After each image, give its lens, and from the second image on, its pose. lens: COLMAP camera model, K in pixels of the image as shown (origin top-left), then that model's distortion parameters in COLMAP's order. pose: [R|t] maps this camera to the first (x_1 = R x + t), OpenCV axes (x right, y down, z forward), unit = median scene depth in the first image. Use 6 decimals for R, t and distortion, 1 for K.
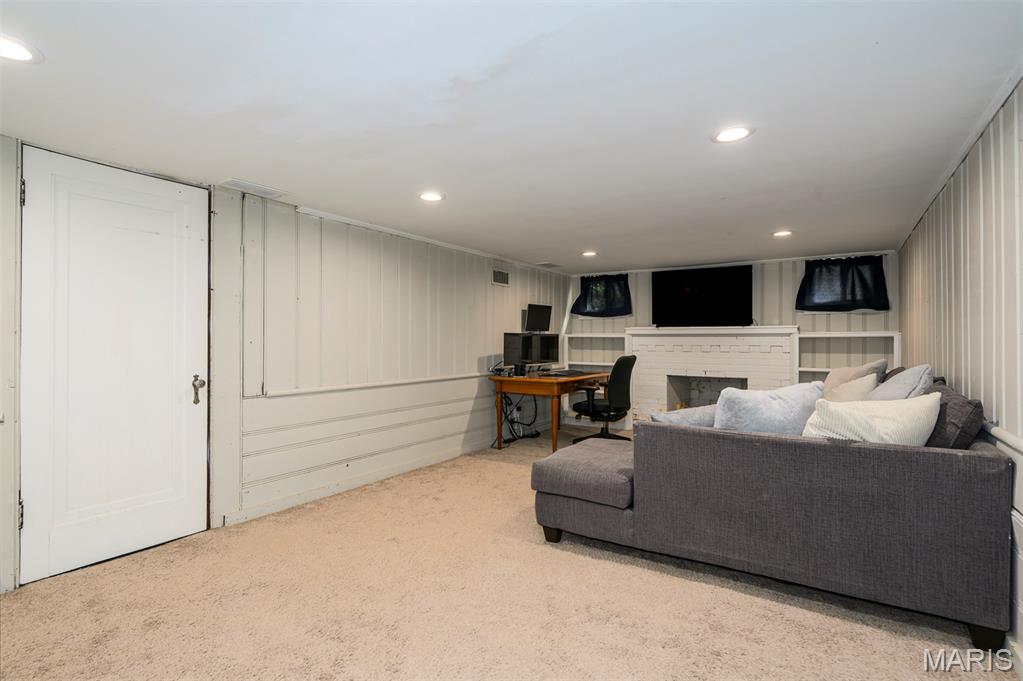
lens RADIAL K [[493.4, 0, 521.4], [0, 493.4, 337.5], [0, 0, 1]] dist [-0.003599, -0.000871]
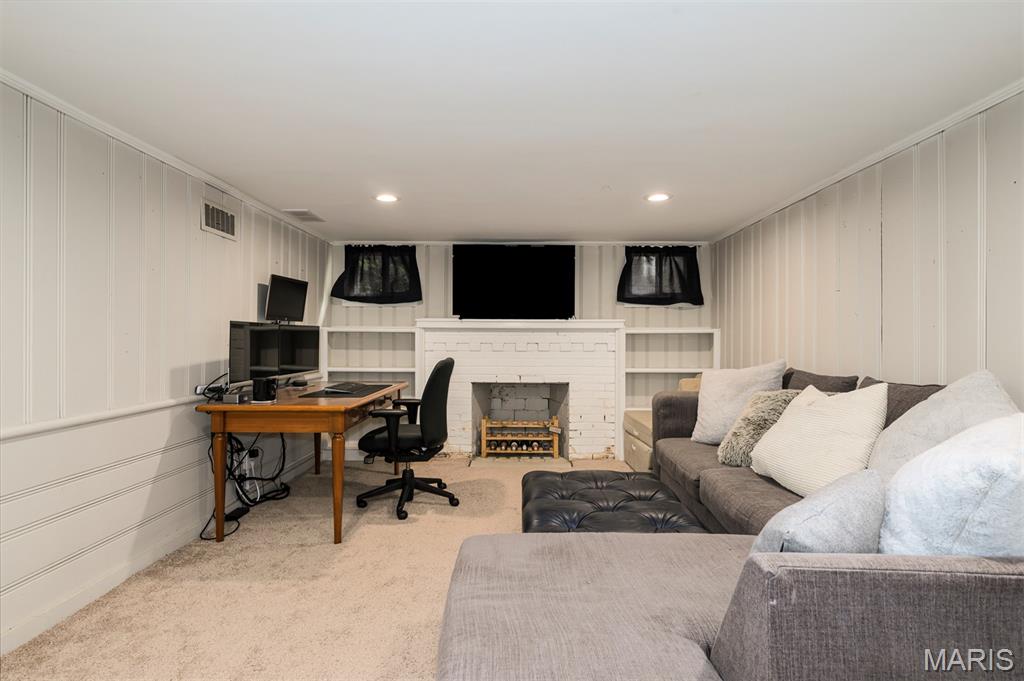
lens RADIAL K [[493.9, 0, 521.9], [0, 493.9, 337.5], [0, 0, 1]] dist [-0.003599, -0.000871]
pose [[0.848679, 0.001570, 0.528906, -0.044566], [-0.004847, 0.999977, 0.004809, 0.003689], [-0.528886, -0.006645, 0.848667, 0.343635]]
